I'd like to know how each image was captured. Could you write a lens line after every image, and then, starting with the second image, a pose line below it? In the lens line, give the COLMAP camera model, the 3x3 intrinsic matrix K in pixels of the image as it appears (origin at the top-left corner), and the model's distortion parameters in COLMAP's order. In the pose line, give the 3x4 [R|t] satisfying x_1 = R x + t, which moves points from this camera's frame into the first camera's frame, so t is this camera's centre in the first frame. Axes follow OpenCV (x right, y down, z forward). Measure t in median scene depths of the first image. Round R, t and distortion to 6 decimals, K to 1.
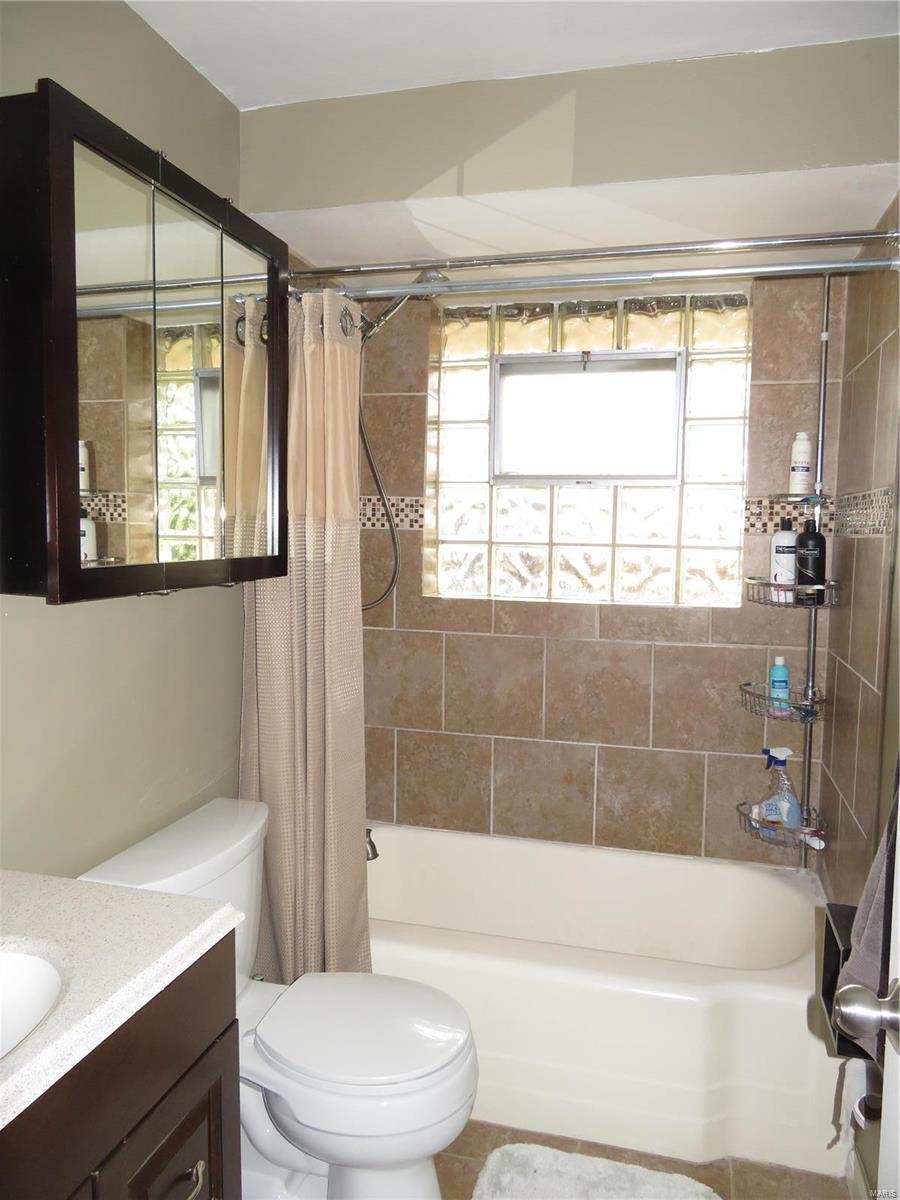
lens RADIAL K [[847.0, 0, 457.5], [0, 847.0, 598.3], [0, 0, 1]] dist [-0.014011, 0.003332]
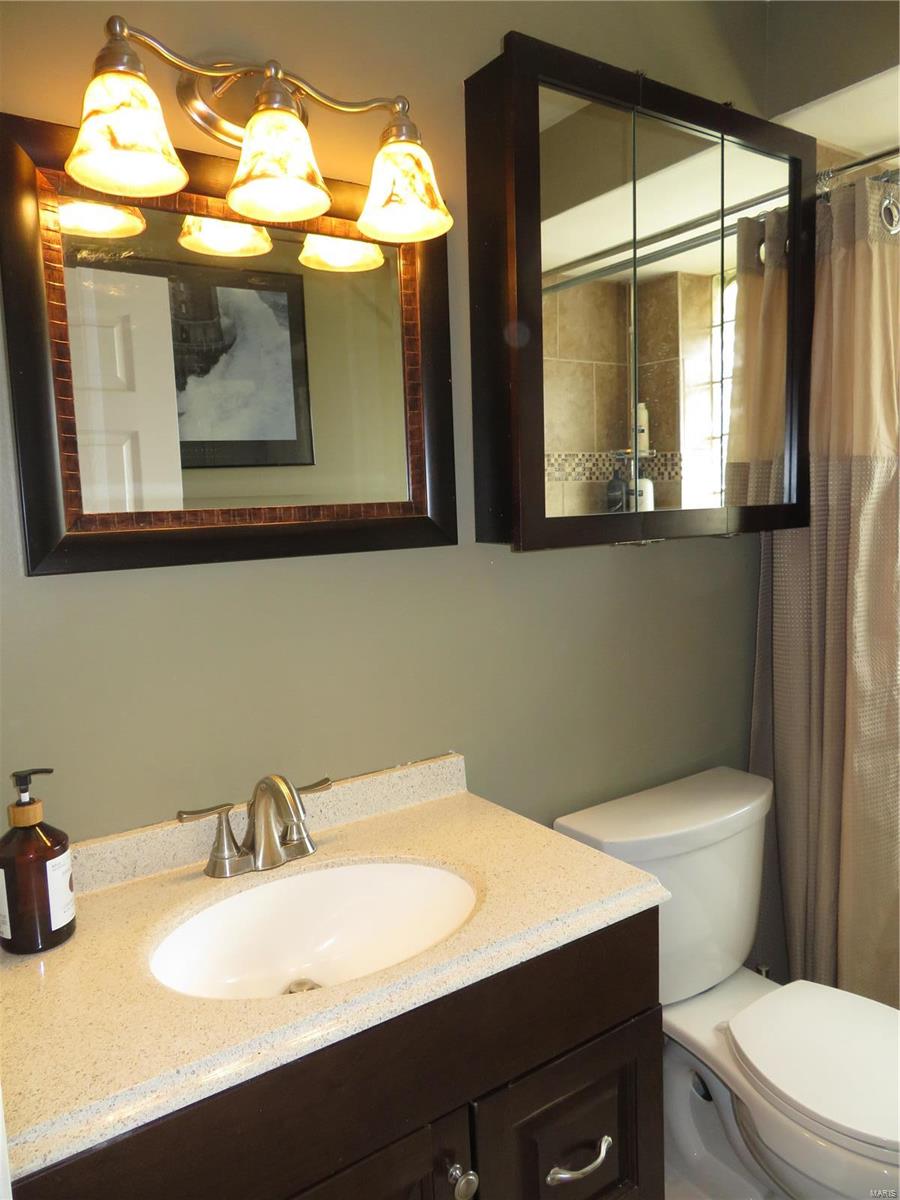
lens RADIAL K [[847.0, 0, 447.6], [0, 847.0, 598.6], [0, 0, 1]] dist [-0.014011, 0.003332]
pose [[0.760068, 0.034063, -0.648950, 0.084184], [-0.007184, 0.999005, 0.044023, 0.012081], [0.649804, -0.028798, 0.759556, 0.098704]]
